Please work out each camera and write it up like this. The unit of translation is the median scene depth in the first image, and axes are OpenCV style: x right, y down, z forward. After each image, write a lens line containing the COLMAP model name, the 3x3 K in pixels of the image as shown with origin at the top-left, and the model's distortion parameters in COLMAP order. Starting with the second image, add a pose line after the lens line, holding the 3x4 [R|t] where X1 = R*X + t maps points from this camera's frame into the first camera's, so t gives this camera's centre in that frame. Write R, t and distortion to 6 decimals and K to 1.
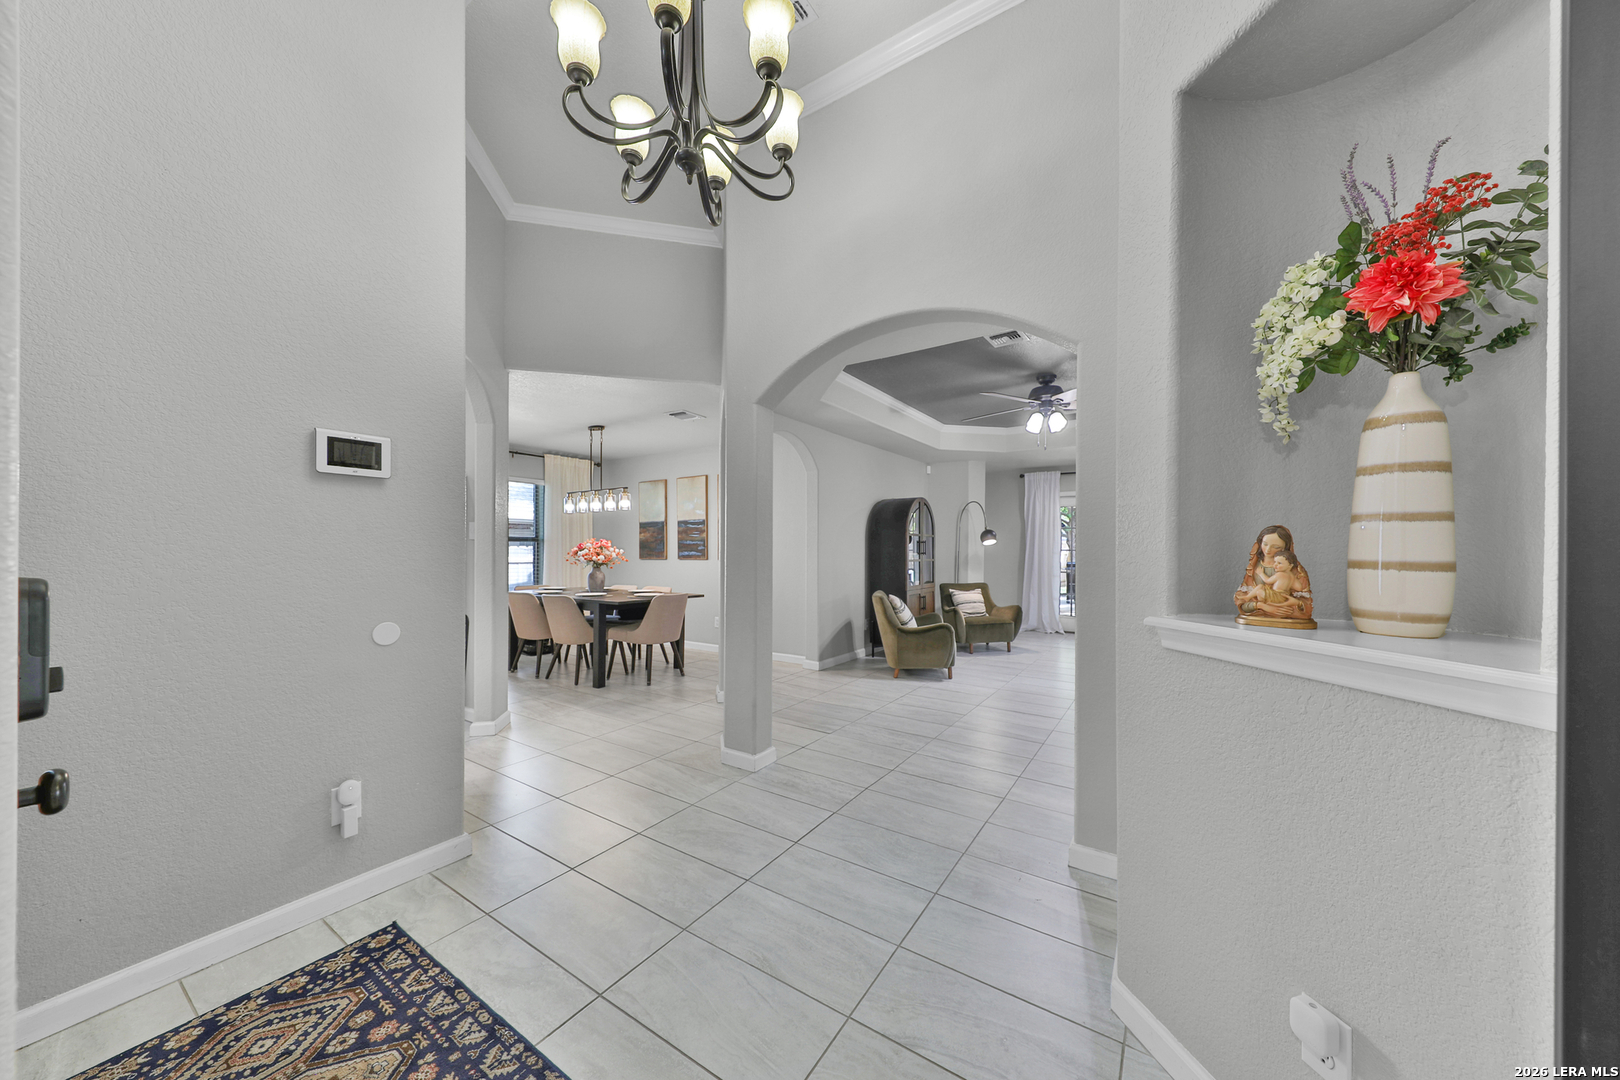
lens RADIAL K [[538.6, 0, 840.6], [0, 538.6, 550.0], [0, 0, 1]] dist [0.000334, 0.000015]
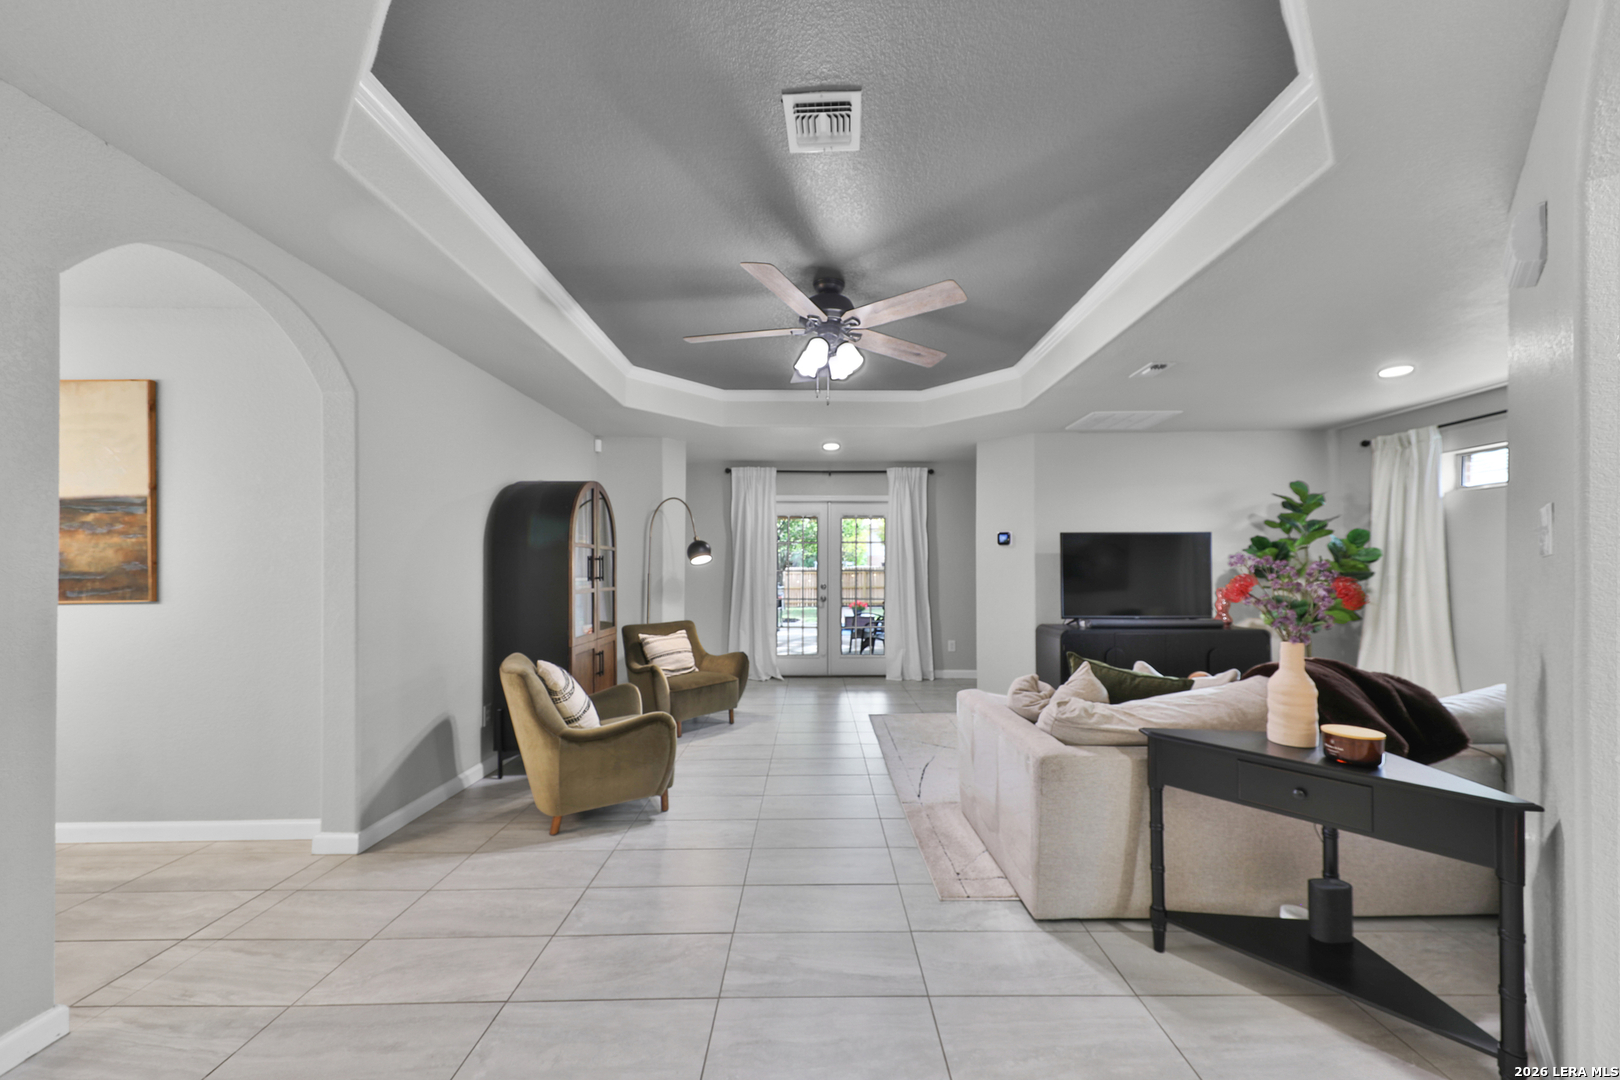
lens RADIAL K [[582.2, 0, 818.2], [0, 582.2, 563.8], [0, 0, 1]] dist [0.009001, -0.000297]
pose [[0.844675, -0.001722, 0.535277, 0.018401], [0.008414, 0.999914, -0.010061, -0.000997], [-0.535213, 0.013002, 0.844617, 0.374612]]
